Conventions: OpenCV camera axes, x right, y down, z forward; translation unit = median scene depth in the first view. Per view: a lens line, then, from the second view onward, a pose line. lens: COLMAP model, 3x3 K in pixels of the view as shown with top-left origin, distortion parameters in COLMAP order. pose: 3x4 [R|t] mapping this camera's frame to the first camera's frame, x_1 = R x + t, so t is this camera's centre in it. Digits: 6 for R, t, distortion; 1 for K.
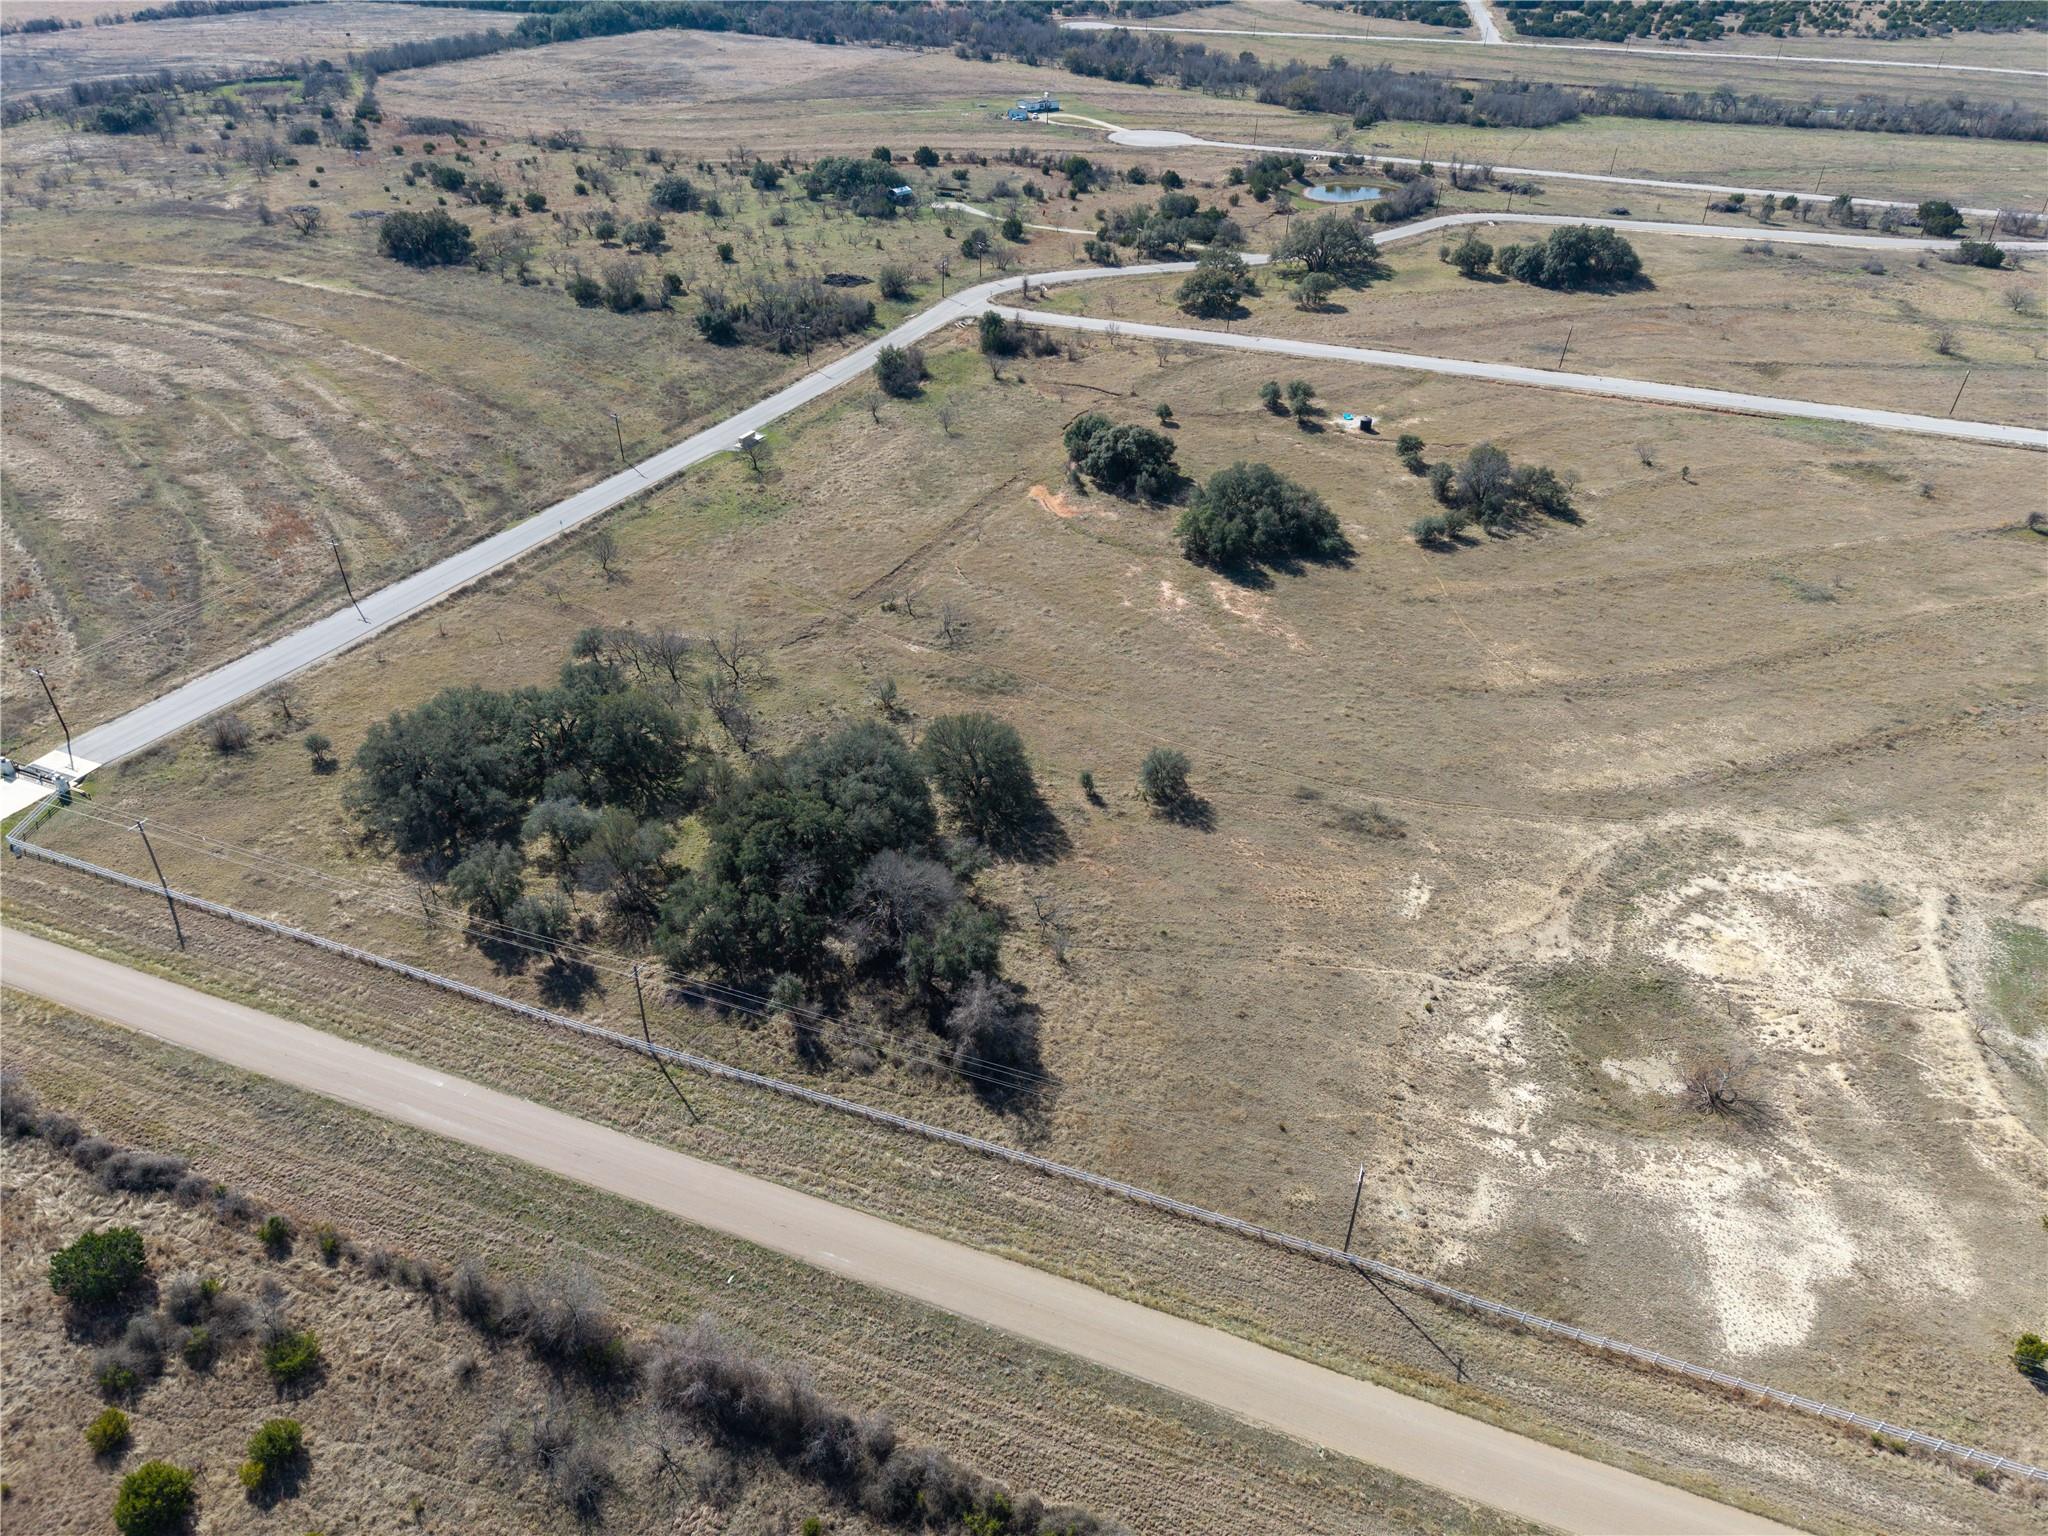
lens RADIAL K [[1358.8, 0, 1024.1], [0, 1358.8, 768.8], [0, 0, 1]] dist [0.039653, -0.028943]
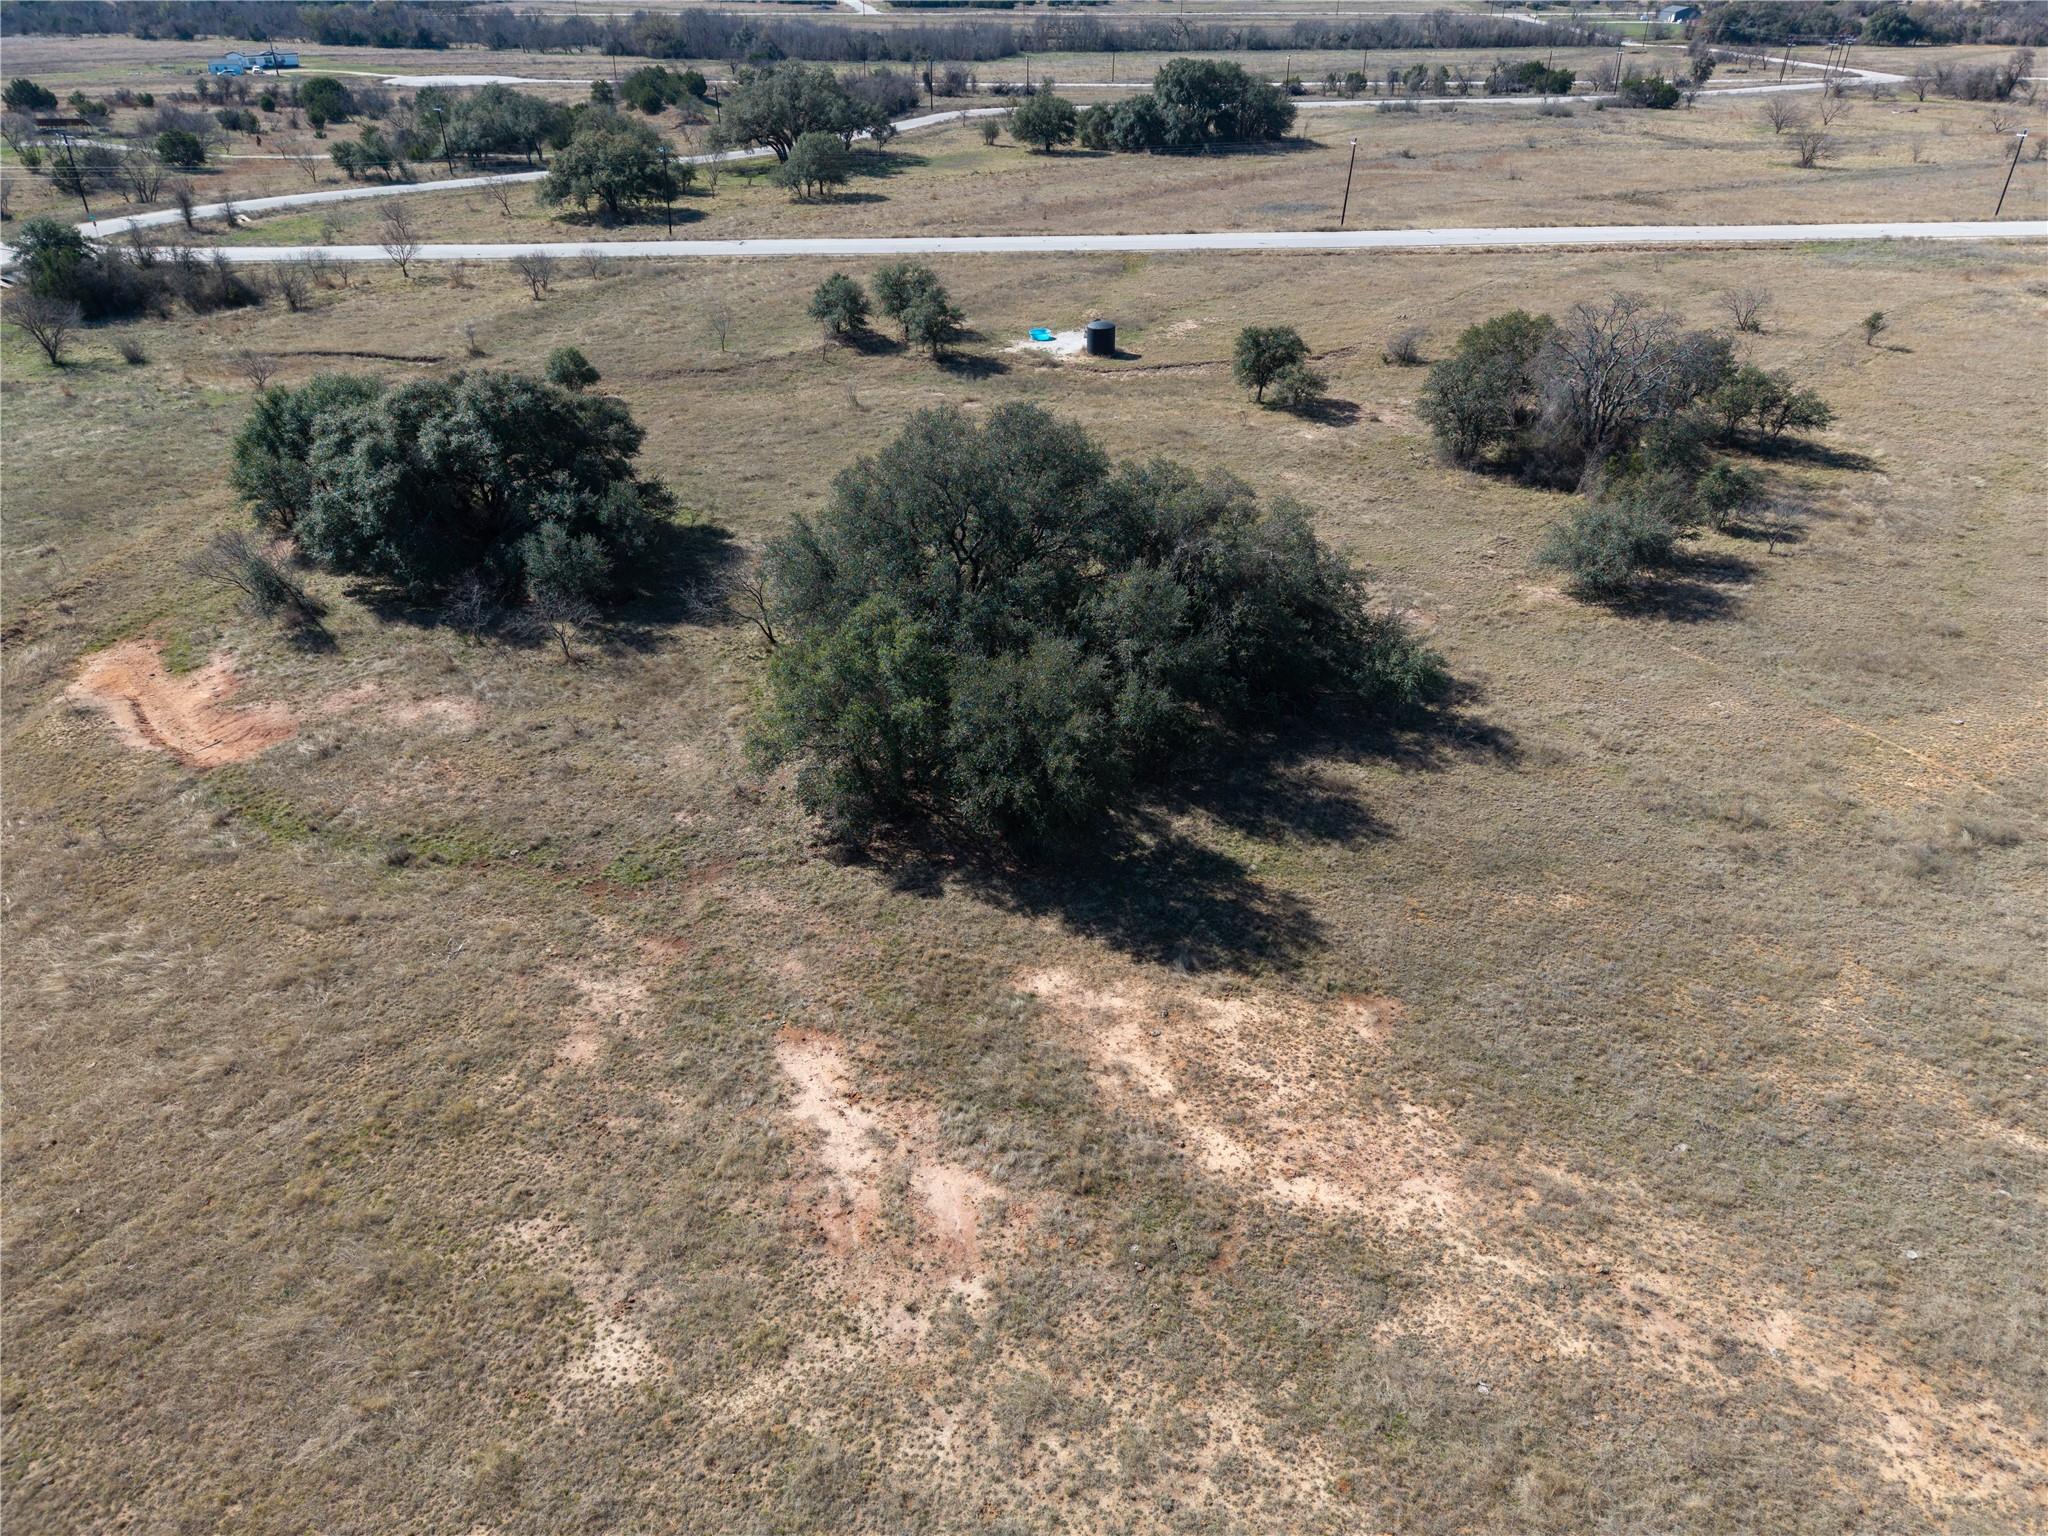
lens RADIAL K [[1358.8, 0, 1021.6], [0, 1358.8, 771.4], [0, 0, 1]] dist [0.039653, -0.028943]
pose [[0.905986, -0.223046, 0.359778, 0.070346], [0.244633, 0.969500, -0.014984, -0.155660], [-0.345463, 0.101588, 0.932918, 0.779974]]
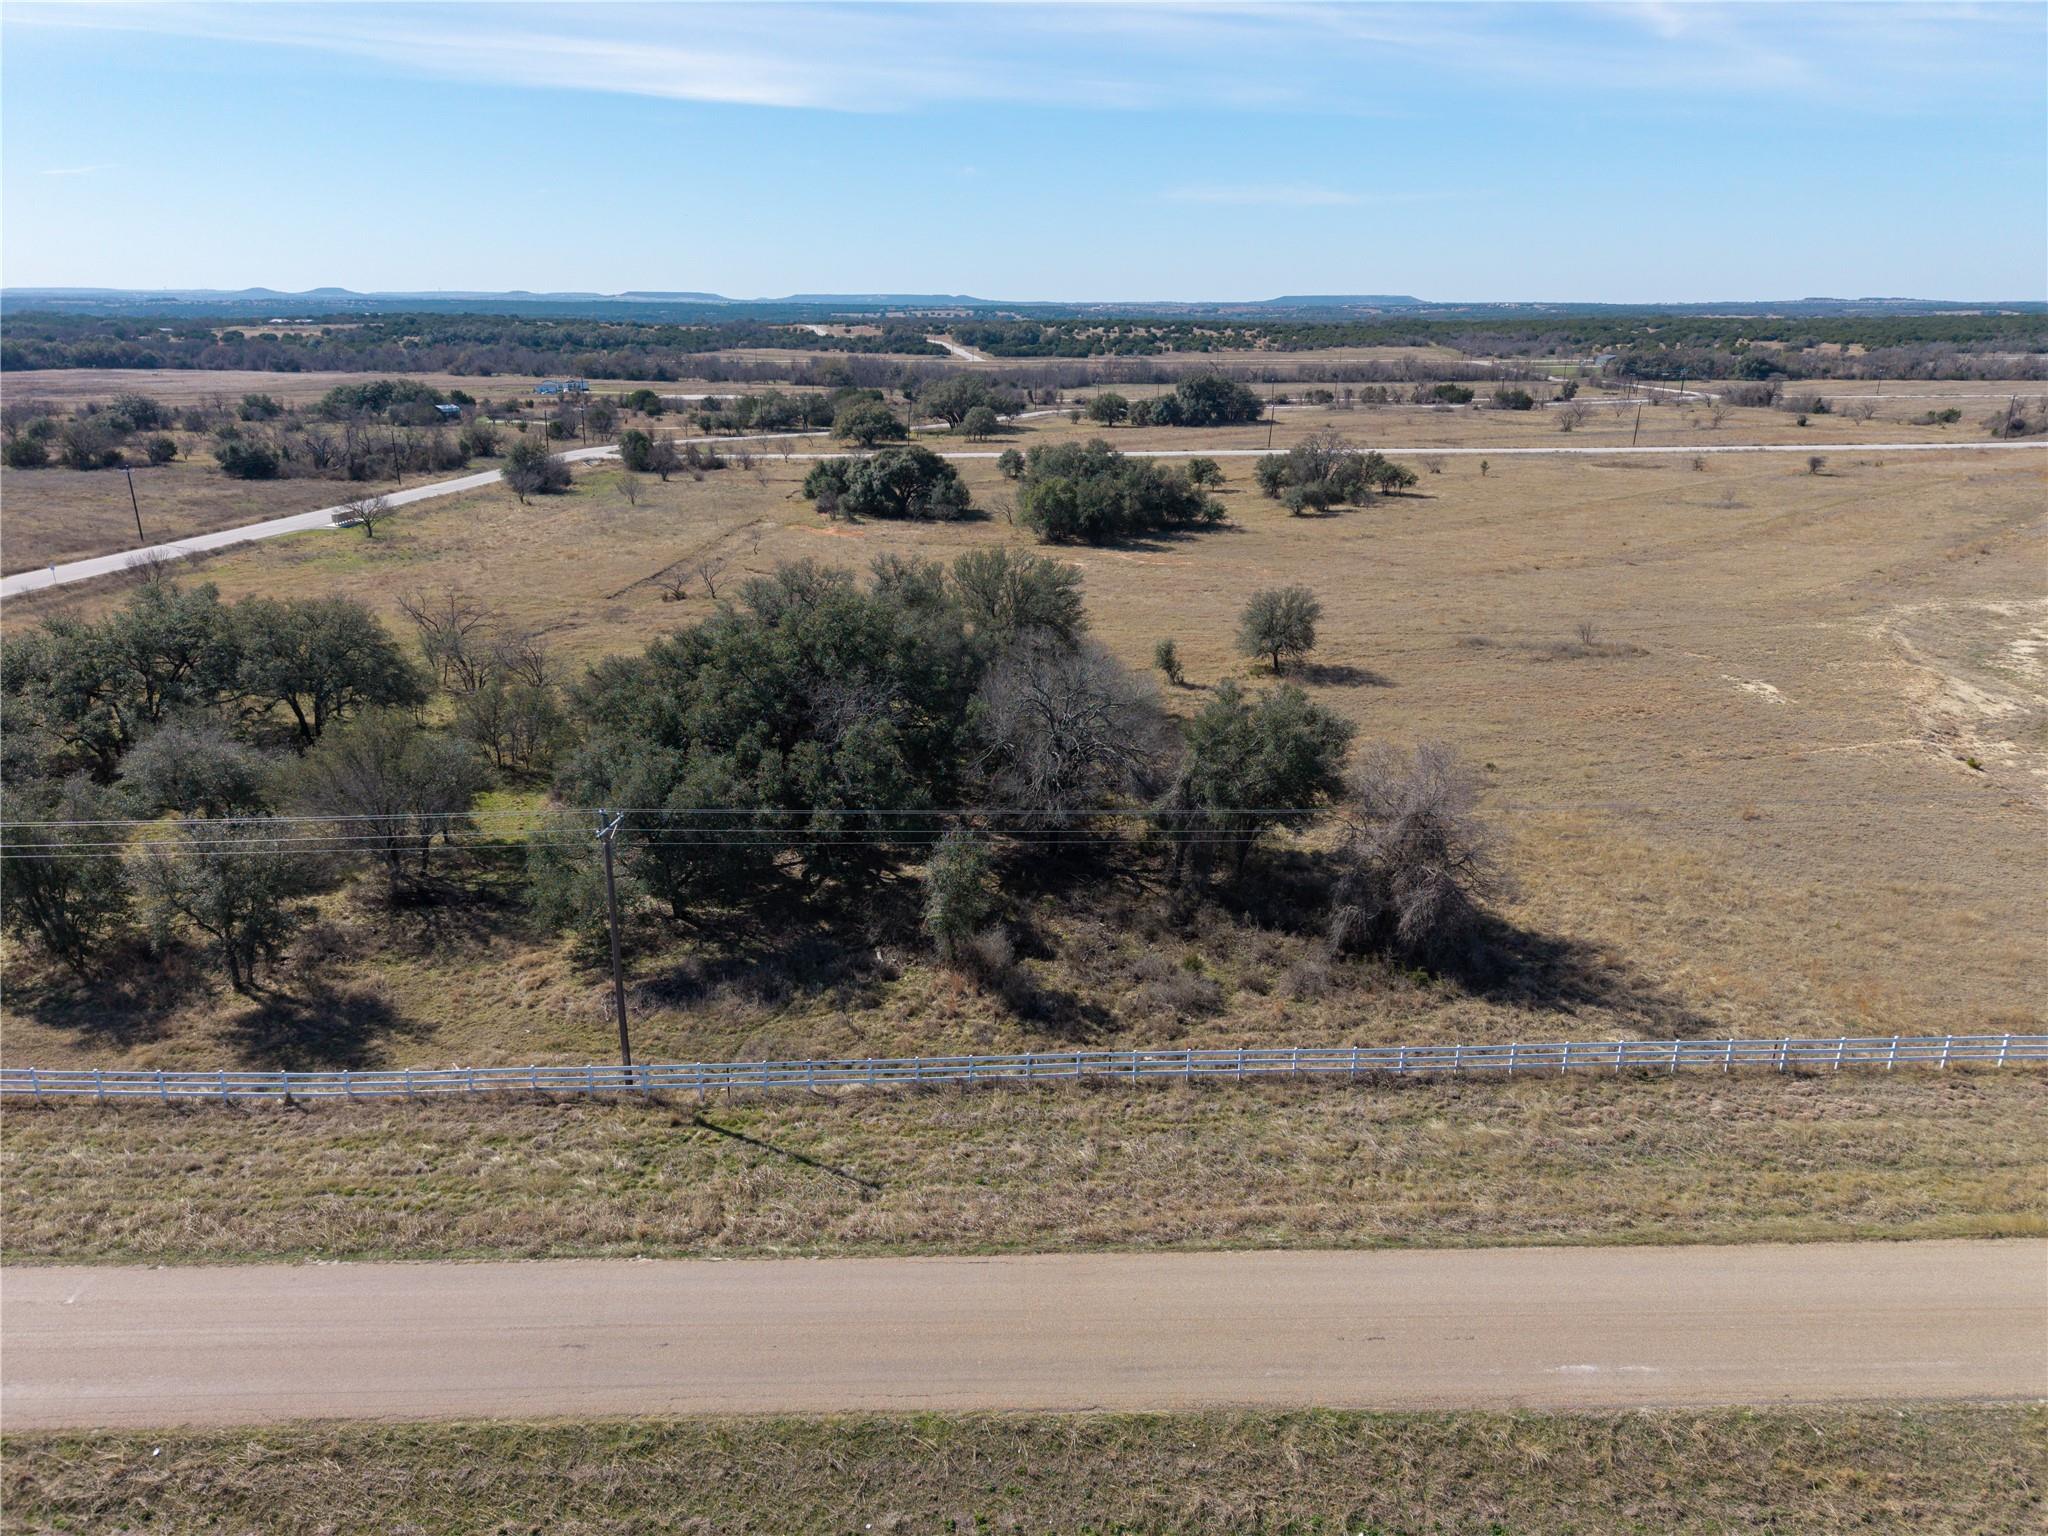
lens RADIAL K [[1358.8, 0, 1021.8], [0, 1358.8, 770.2], [0, 0, 1]] dist [0.039653, -0.028943]
pose [[0.925910, -0.125934, 0.356133, -0.173072], [0.219542, 0.946616, -0.236049, 0.135514], [-0.307395, 0.296747, 0.904129, 0.357343]]
